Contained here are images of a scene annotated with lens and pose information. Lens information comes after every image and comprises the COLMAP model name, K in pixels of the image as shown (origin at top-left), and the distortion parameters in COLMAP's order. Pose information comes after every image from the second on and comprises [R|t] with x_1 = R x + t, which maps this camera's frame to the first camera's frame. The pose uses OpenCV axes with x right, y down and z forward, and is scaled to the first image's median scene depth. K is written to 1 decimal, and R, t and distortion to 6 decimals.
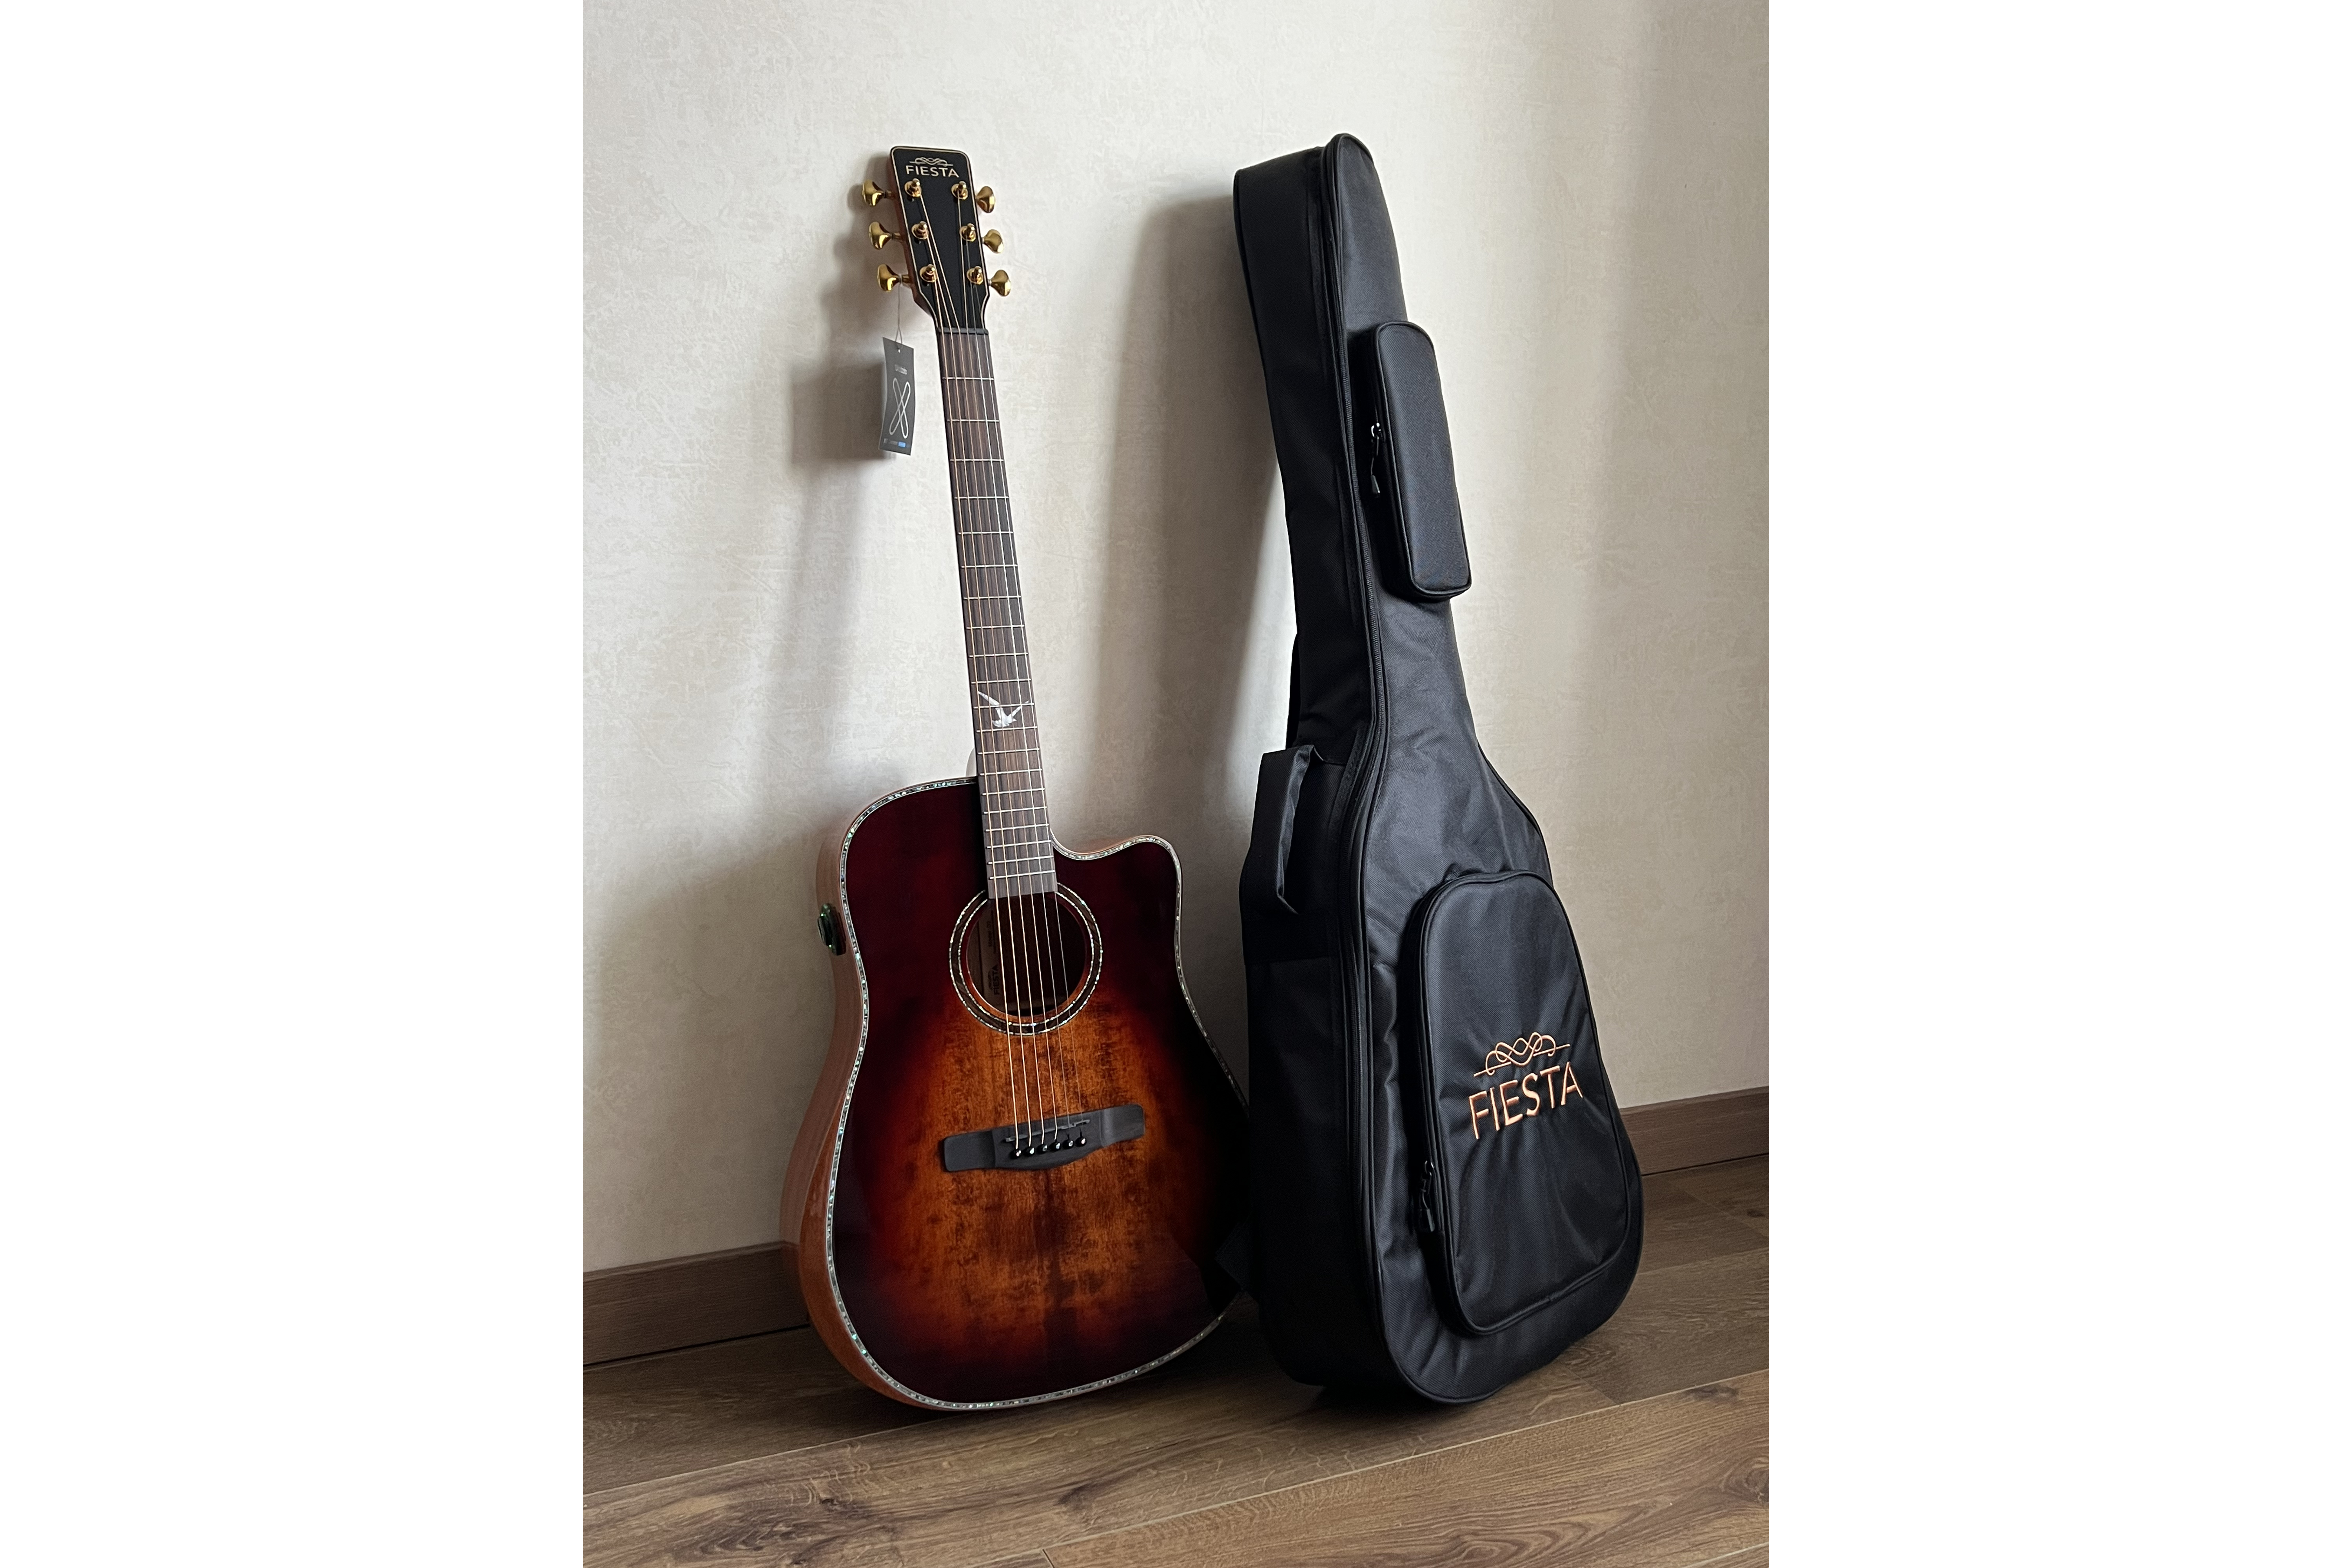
lens RADIAL K [[1639.6, 0, 1181.0], [0, 1639.6, 787.0], [0, 0, 1]] dist [0.001494, 0.001998]
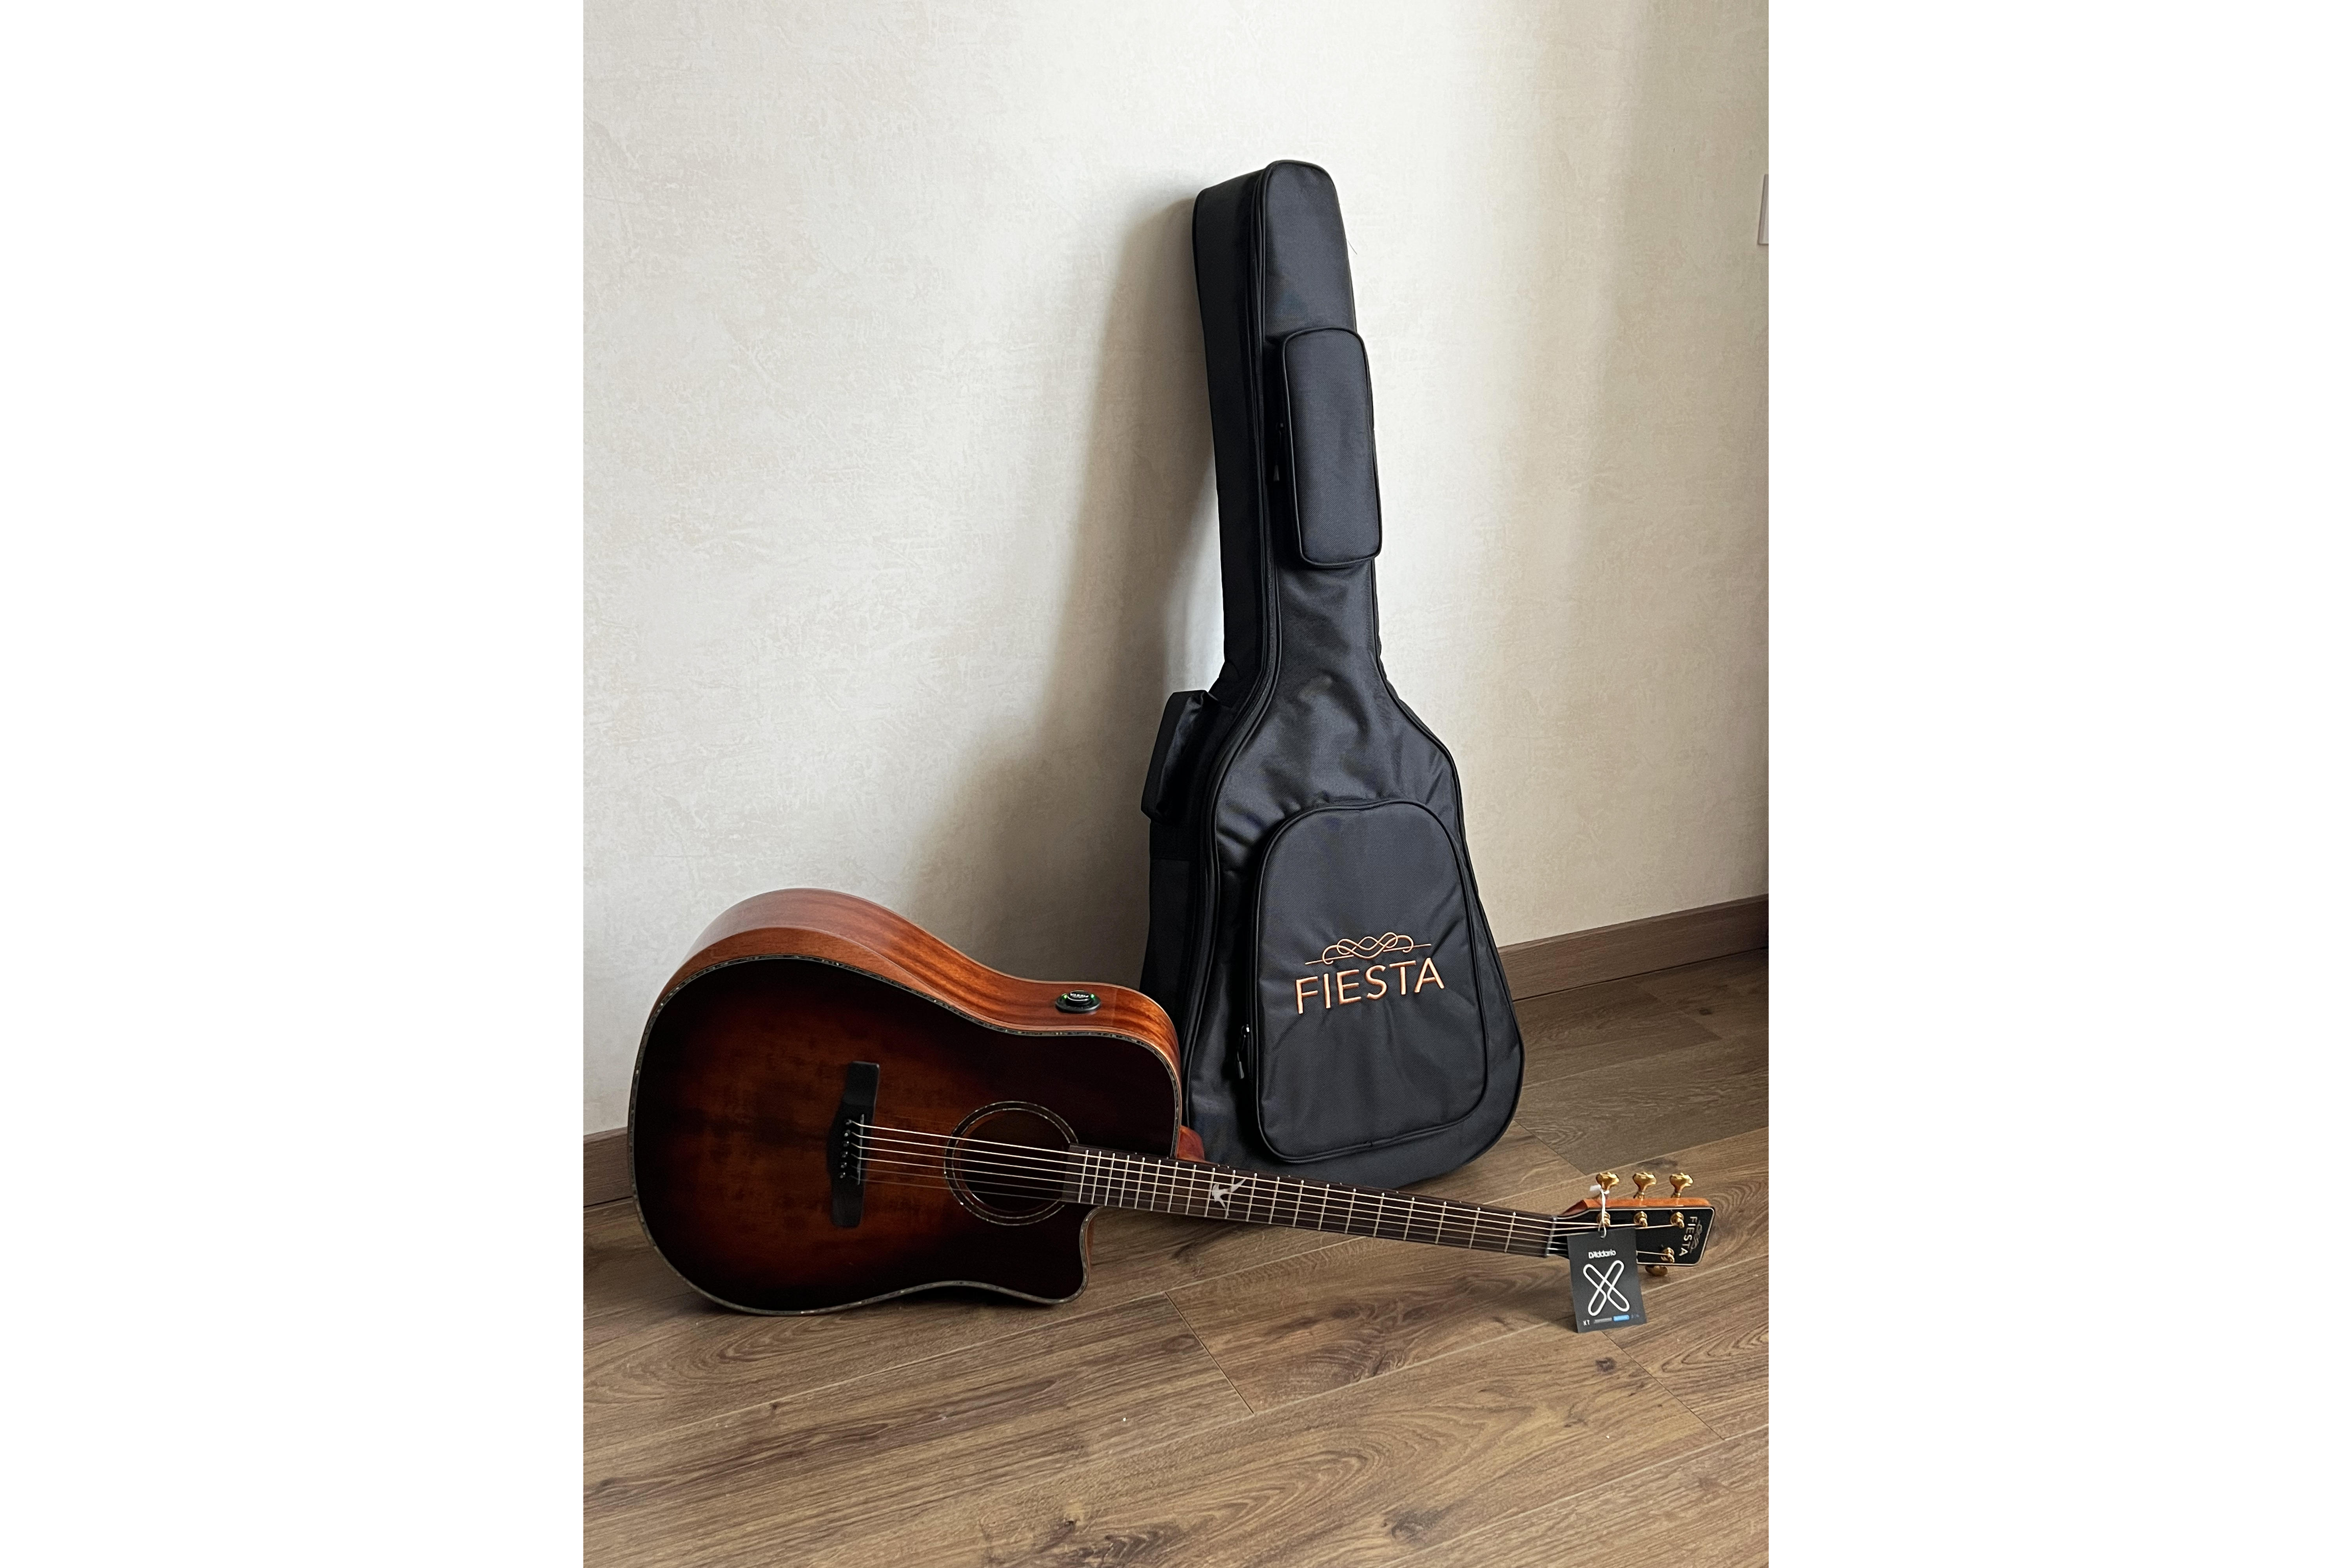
lens RADIAL K [[1626.7, 0, 1176.0], [0, 1626.7, 784.0], [0, 0, 1]] dist [0.004091, -0.001444]
pose [[0.999774, -0.018411, -0.010657, -0.049123], [0.019944, 0.985508, 0.168453, -0.180940], [0.007401, -0.168628, 0.985652, -0.271002]]
